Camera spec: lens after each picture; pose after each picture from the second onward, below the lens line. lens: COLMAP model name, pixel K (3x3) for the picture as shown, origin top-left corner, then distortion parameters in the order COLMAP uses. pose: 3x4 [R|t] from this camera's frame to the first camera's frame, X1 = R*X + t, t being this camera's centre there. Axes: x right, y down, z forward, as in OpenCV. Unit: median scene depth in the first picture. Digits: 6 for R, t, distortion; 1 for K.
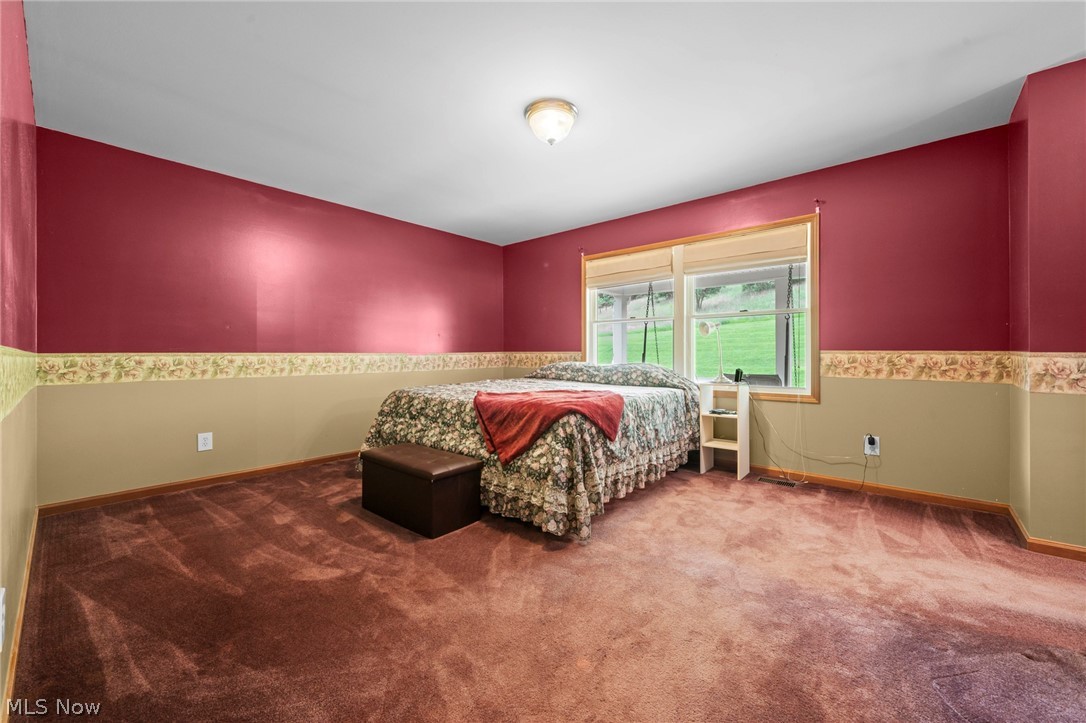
lens RADIAL K [[415.6, 0, 546.8], [0, 415.6, 354.8], [0, 0, 1]] dist [-0.001736, -0.000290]
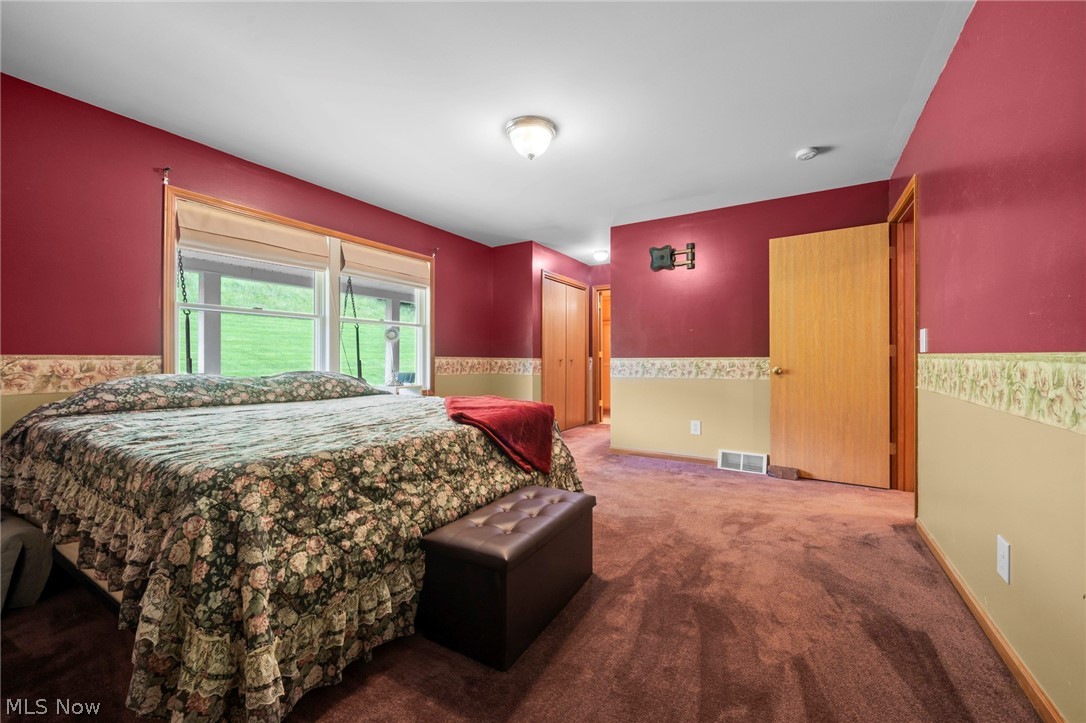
lens RADIAL K [[415.6, 0, 546.8], [0, 415.6, 354.8], [0, 0, 1]] dist [-0.001736, -0.000290]
pose [[-0.155945, 0.008115, 0.987732, -0.801600], [-0.000236, 0.999966, -0.008253, -0.005122], [-0.987766, -0.001521, -0.155938, 0.870352]]
